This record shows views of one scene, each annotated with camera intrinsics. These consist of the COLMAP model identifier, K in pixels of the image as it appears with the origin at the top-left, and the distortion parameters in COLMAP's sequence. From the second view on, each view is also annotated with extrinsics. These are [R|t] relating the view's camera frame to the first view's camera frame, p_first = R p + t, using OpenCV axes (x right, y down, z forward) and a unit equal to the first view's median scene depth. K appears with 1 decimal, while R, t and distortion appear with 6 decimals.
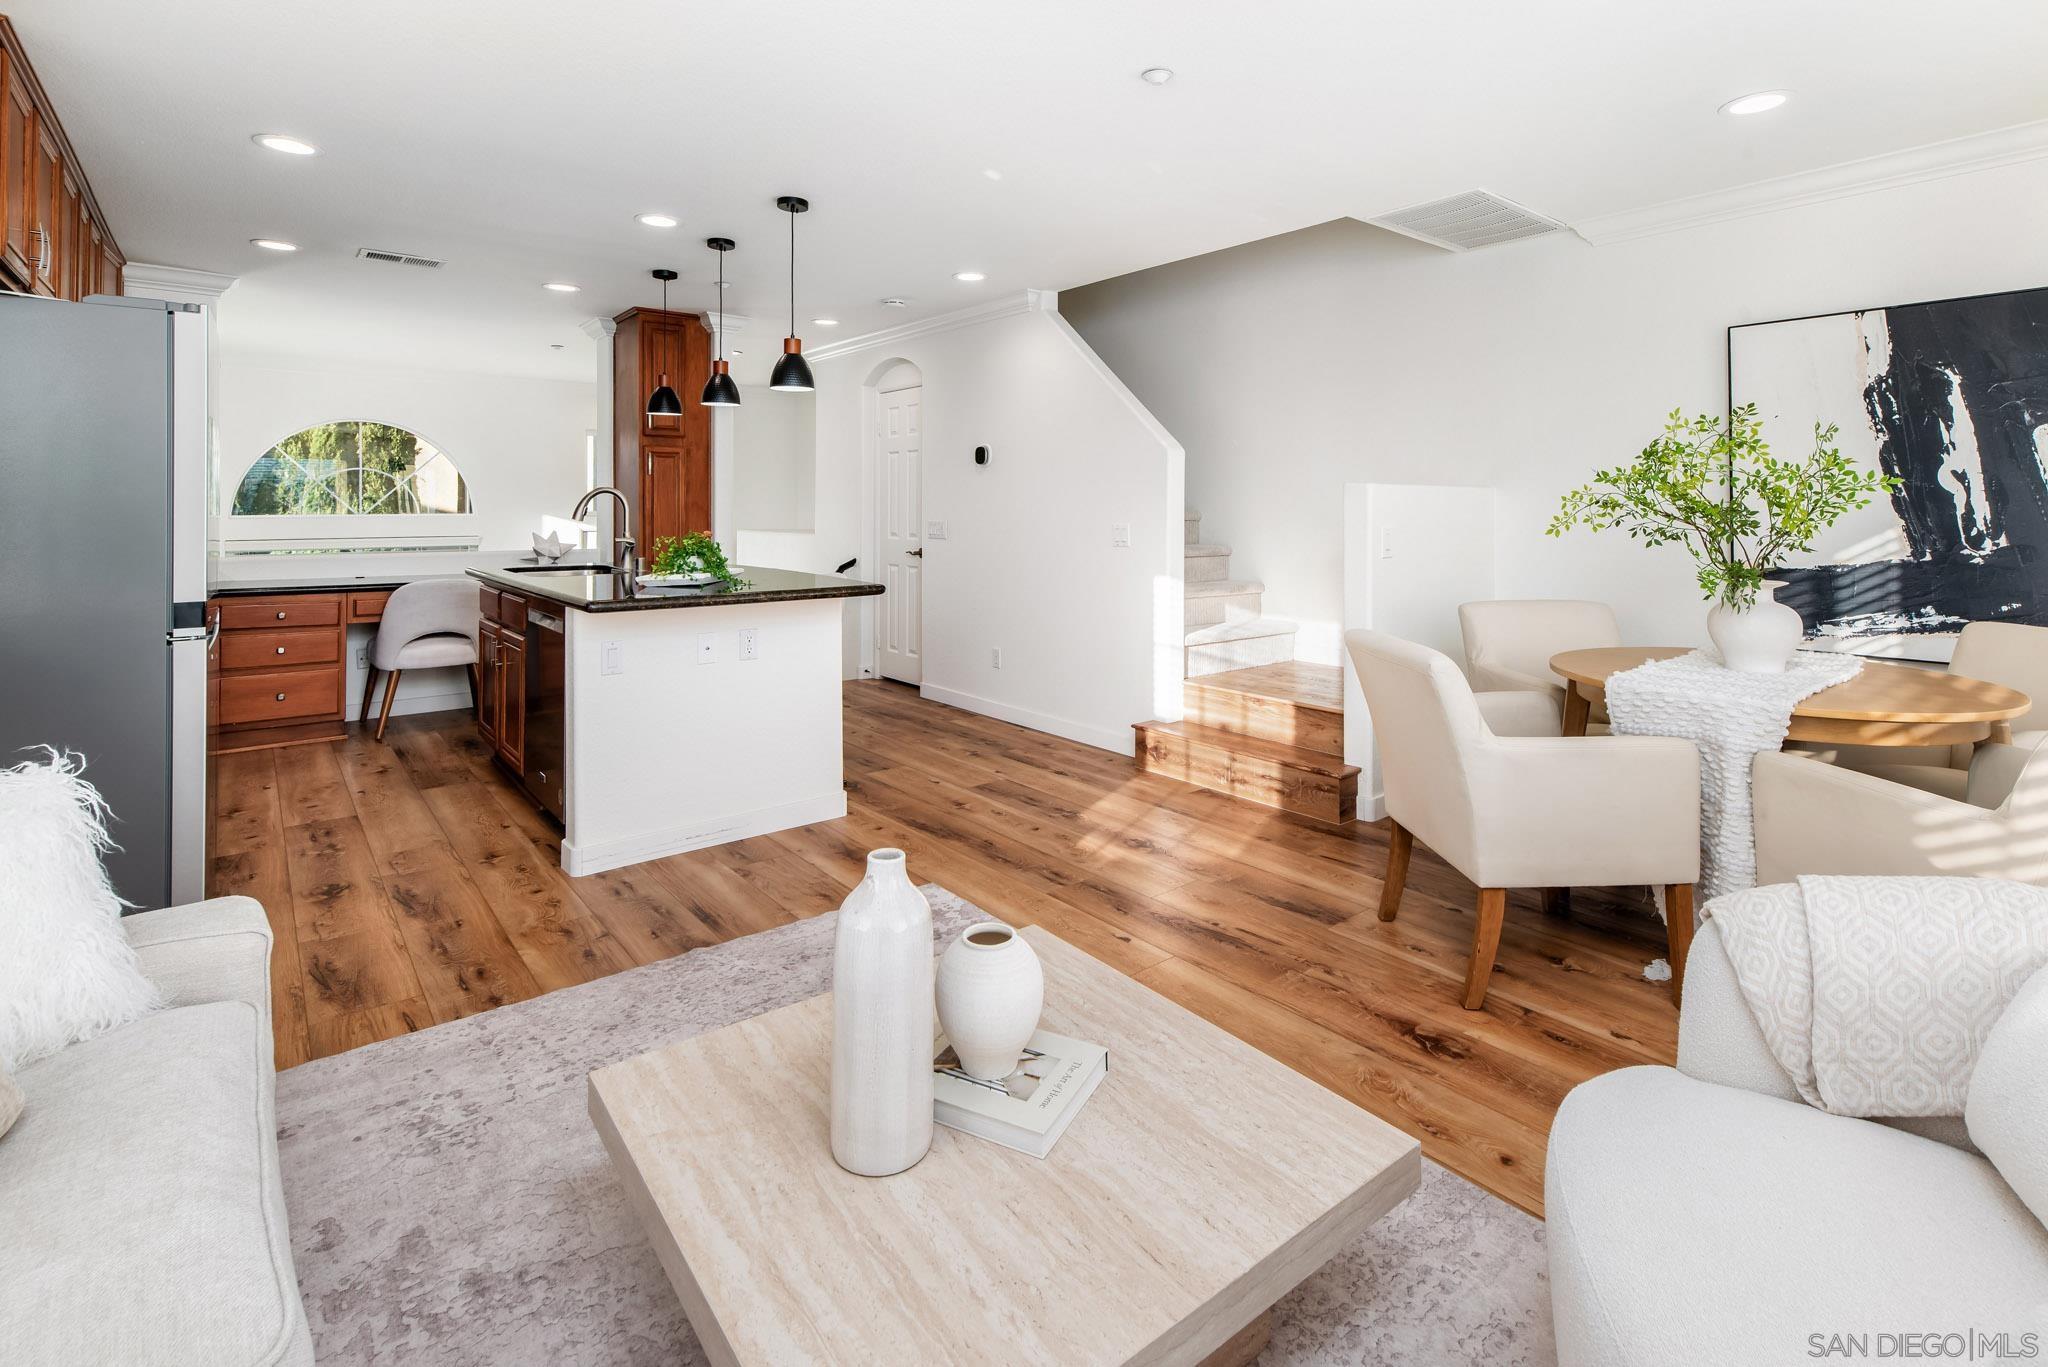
lens RADIAL K [[932.1, 0, 1028.0], [0, 932.1, 512.6], [0, 0, 1]] dist [0.006657, 0.001158]
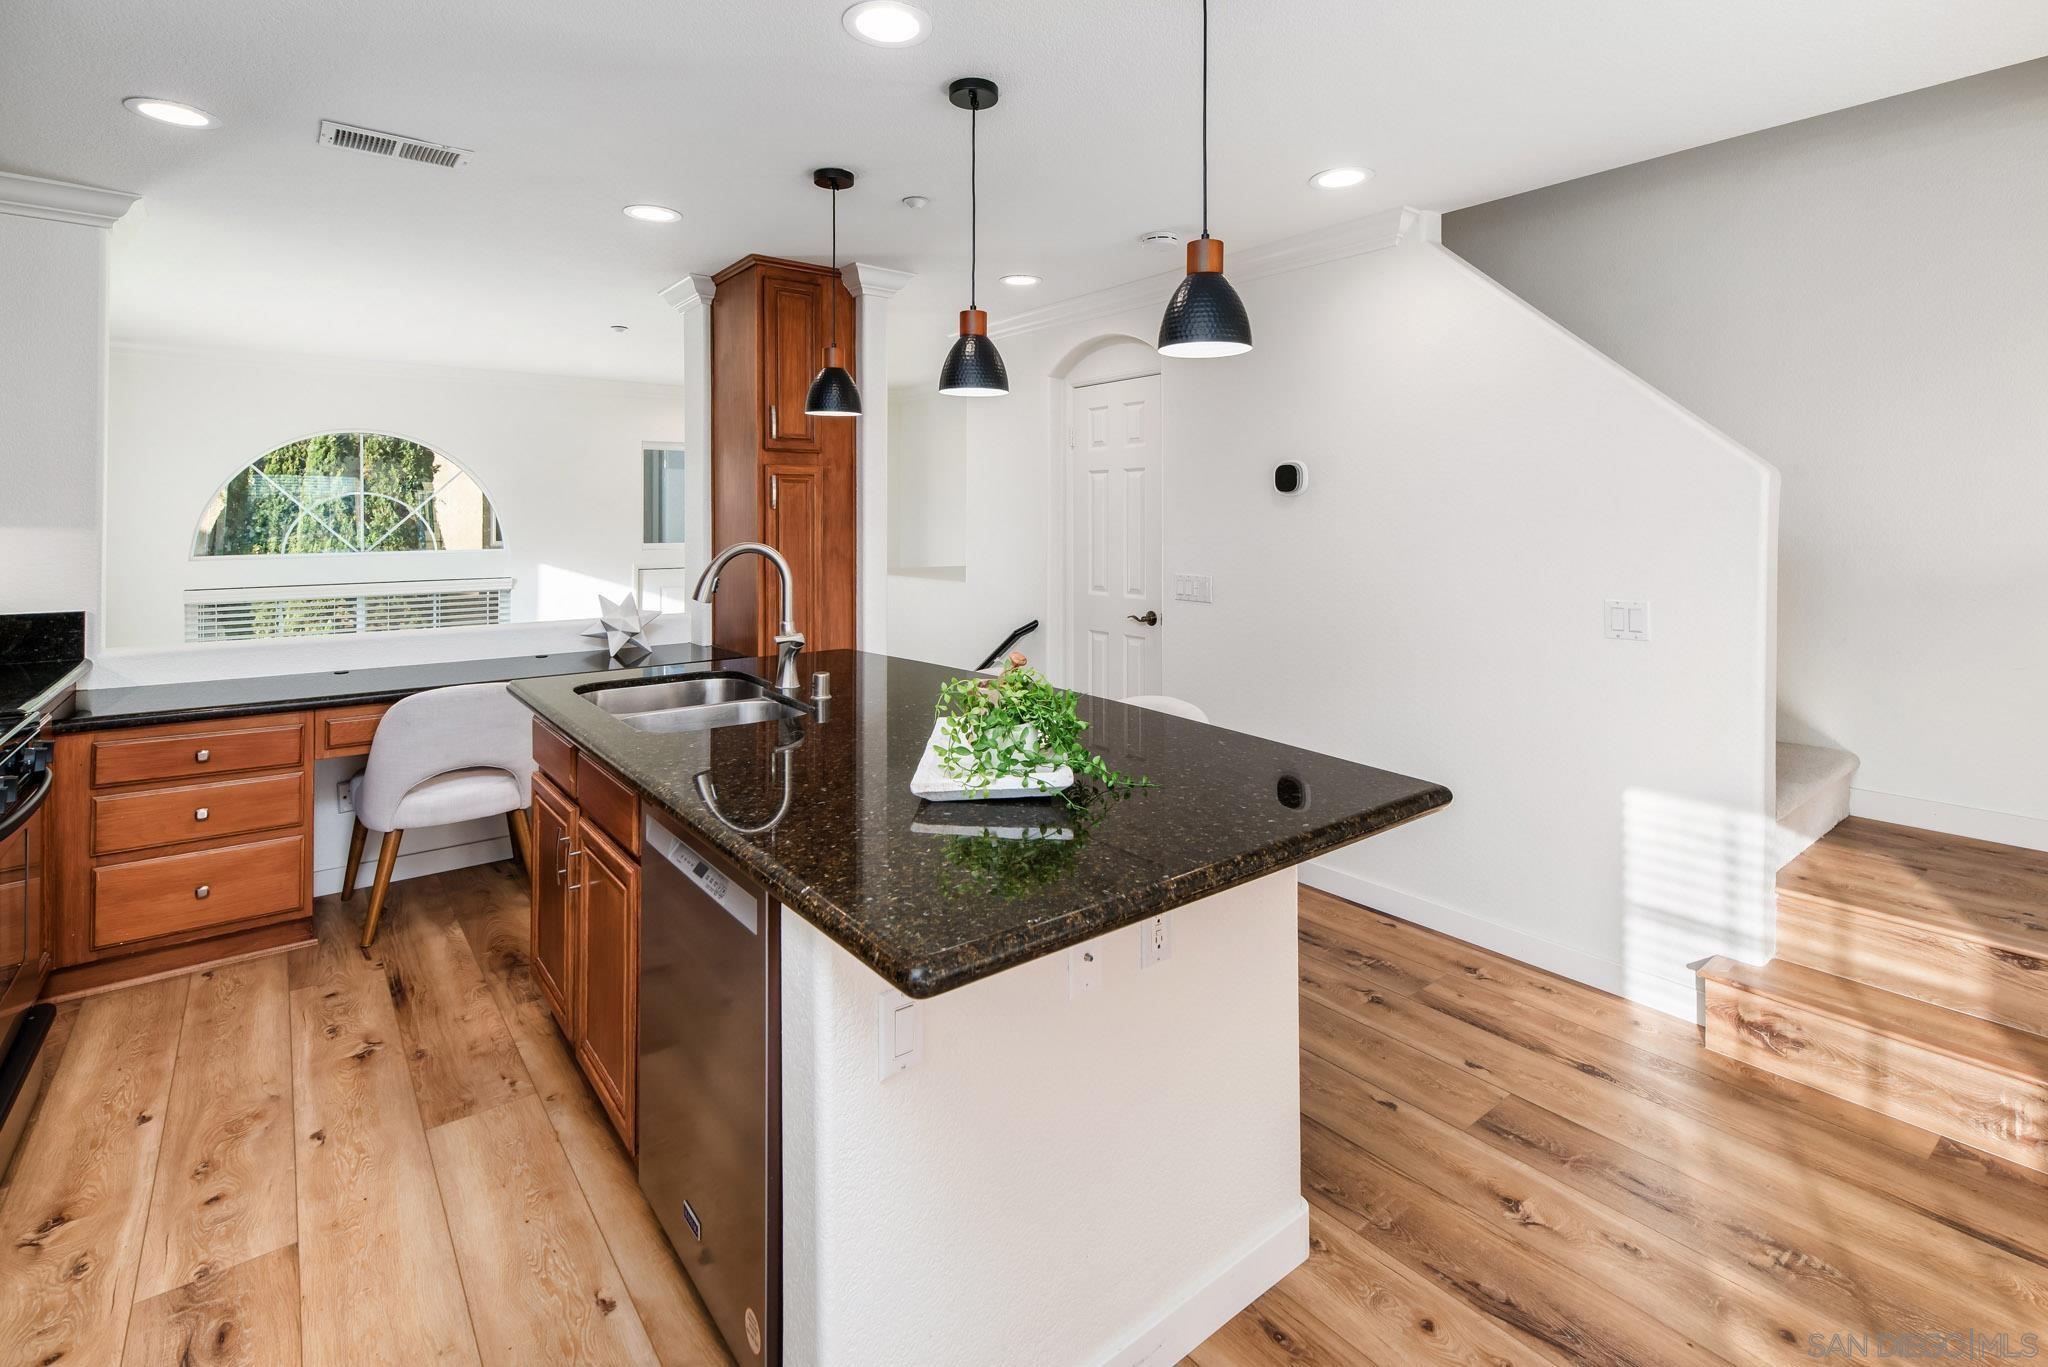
lens RADIAL K [[932.1, 0, 1019.1], [0, 932.1, 529.4], [0, 0, 1]] dist [0.006657, 0.001158]
pose [[0.999687, -0.002350, -0.024897, -0.213573], [0.002513, 0.999976, 0.006528, -0.029543], [0.024881, -0.006588, 0.999669, 0.339622]]
